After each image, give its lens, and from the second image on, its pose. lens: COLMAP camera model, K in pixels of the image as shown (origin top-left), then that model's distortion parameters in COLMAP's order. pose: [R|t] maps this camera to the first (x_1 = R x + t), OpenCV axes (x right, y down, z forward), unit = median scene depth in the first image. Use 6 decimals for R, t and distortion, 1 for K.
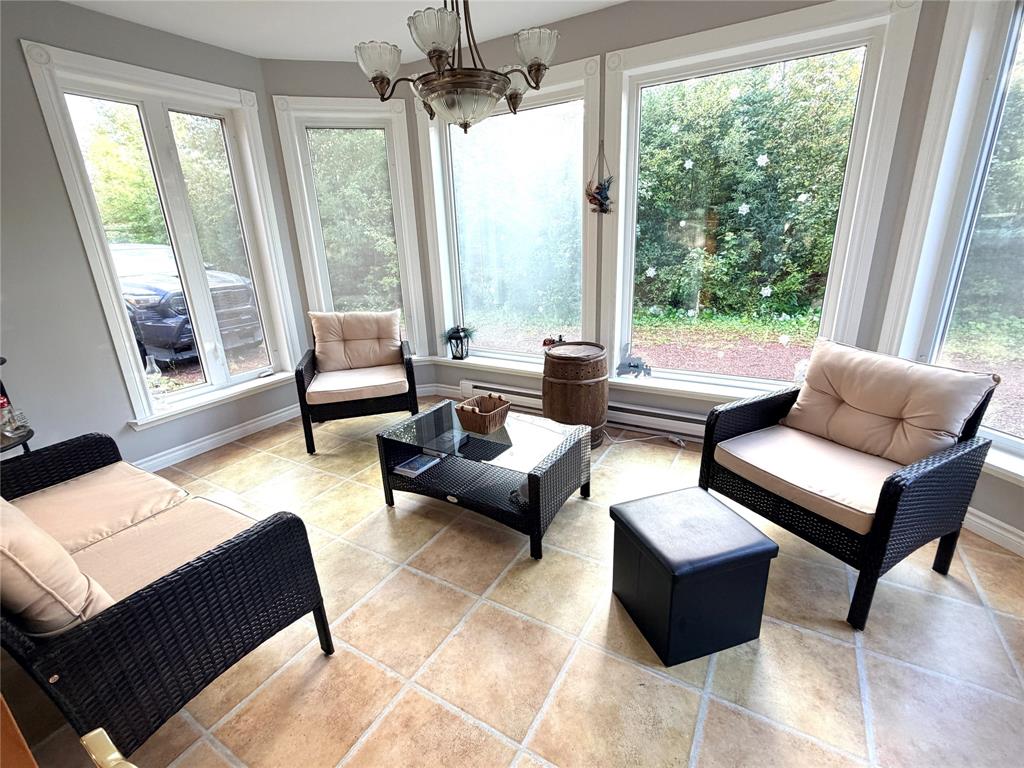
lens RADIAL K [[468.6, 0, 516.7], [0, 468.6, 381.3], [0, 0, 1]] dist [-0.000408, 0.000326]
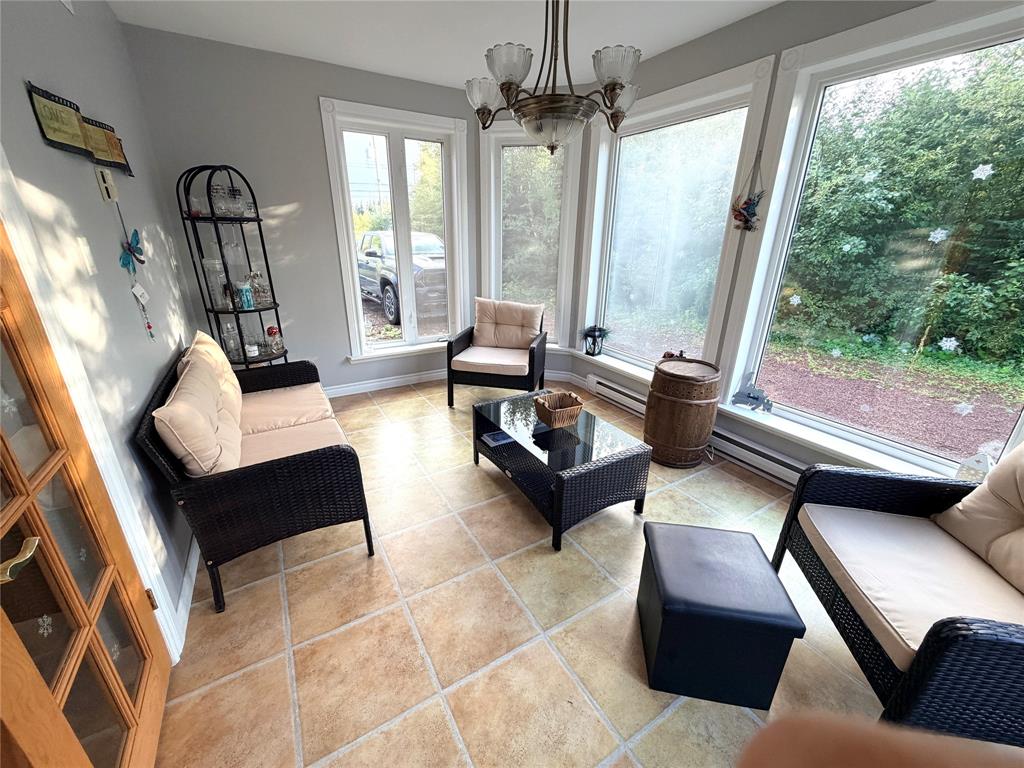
lens RADIAL K [[409.0, 0, 513.3], [0, 409.0, 382.8], [0, 0, 1]] dist [0.000959, -0.000149]
pose [[0.876456, 0.212450, -0.432075, 0.191163], [-0.191562, 0.977169, 0.091893, -0.047894], [0.441734, 0.002229, 0.897144, 0.064167]]
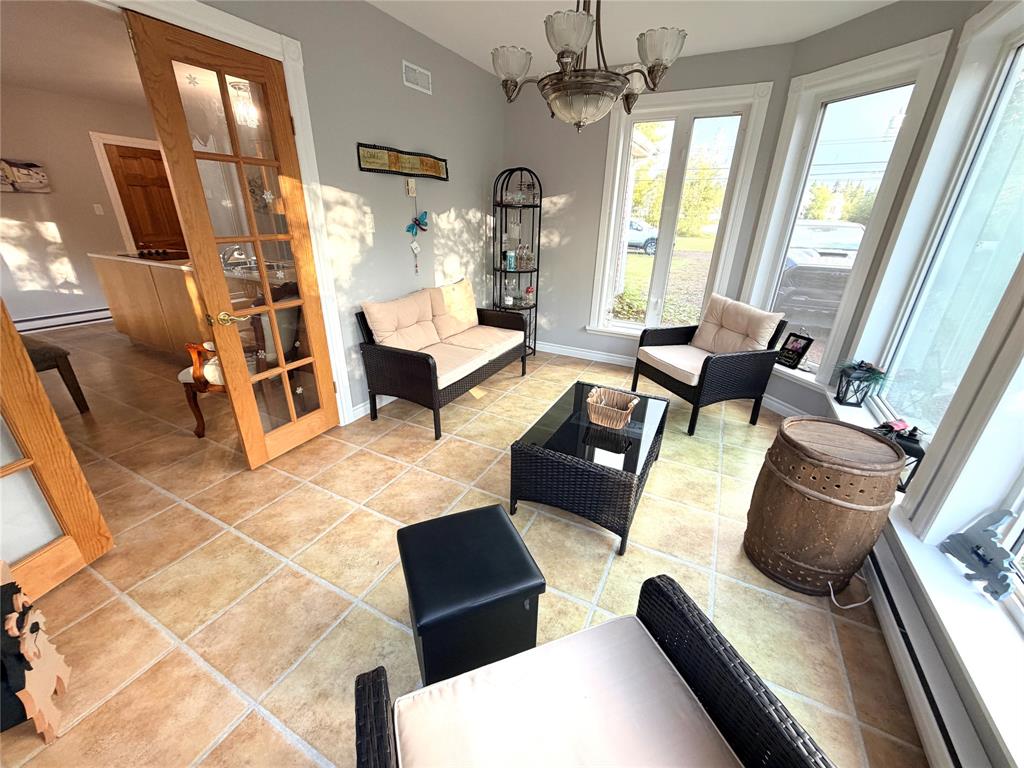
lens RADIAL K [[409.0, 0, 511.6], [0, 409.0, 386.1], [0, 0, 1]] dist [0.000959, -0.000149]
pose [[0.050425, 0.424385, -0.904077, 0.558674], [-0.328275, 0.861974, 0.386311, -0.194160], [0.943235, 0.277307, 0.182780, 0.483712]]
